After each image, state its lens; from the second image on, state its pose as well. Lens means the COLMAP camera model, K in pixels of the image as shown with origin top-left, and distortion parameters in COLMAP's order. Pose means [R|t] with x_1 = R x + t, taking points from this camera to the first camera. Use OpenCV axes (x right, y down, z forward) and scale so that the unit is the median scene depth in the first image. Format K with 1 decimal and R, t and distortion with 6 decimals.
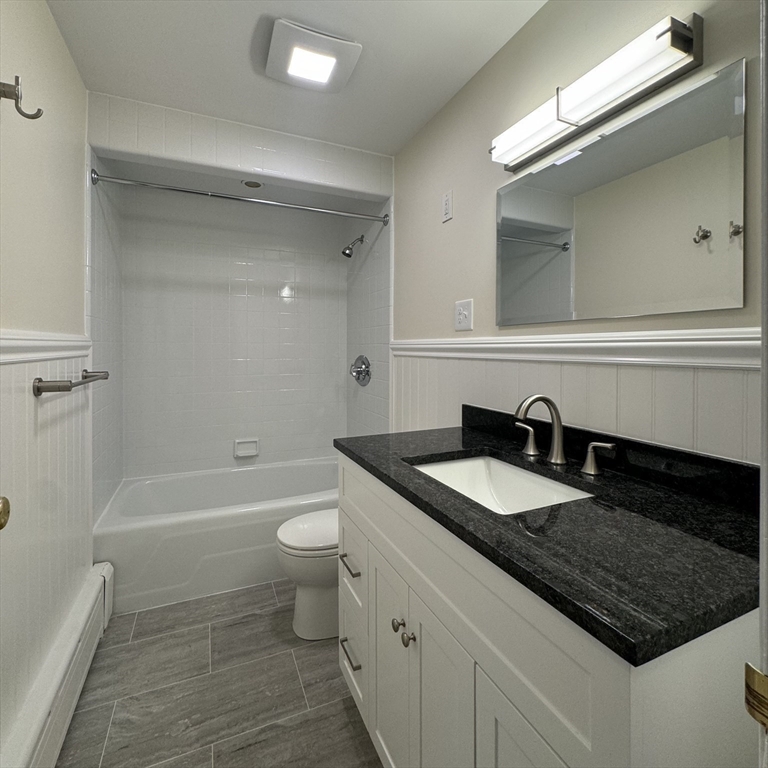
lens RADIAL K [[432.3, 0, 390.6], [0, 432.3, 334.7], [0, 0, 1]] dist [-0.001119, -0.000583]
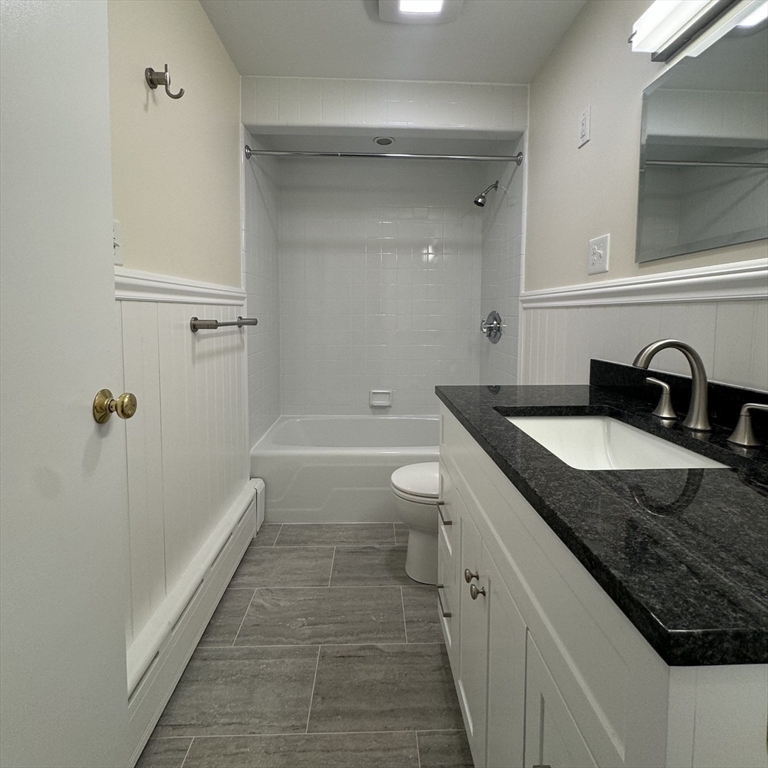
lens RADIAL K [[432.3, 0, 390.6], [0, 432.3, 334.7], [0, 0, 1]] dist [-0.001119, -0.000583]
pose [[0.919132, 0.017649, -0.393553, 0.146730], [0.005767, 0.998286, 0.058238, 0.065288], [0.393907, -0.055798, 0.917455, 0.071290]]
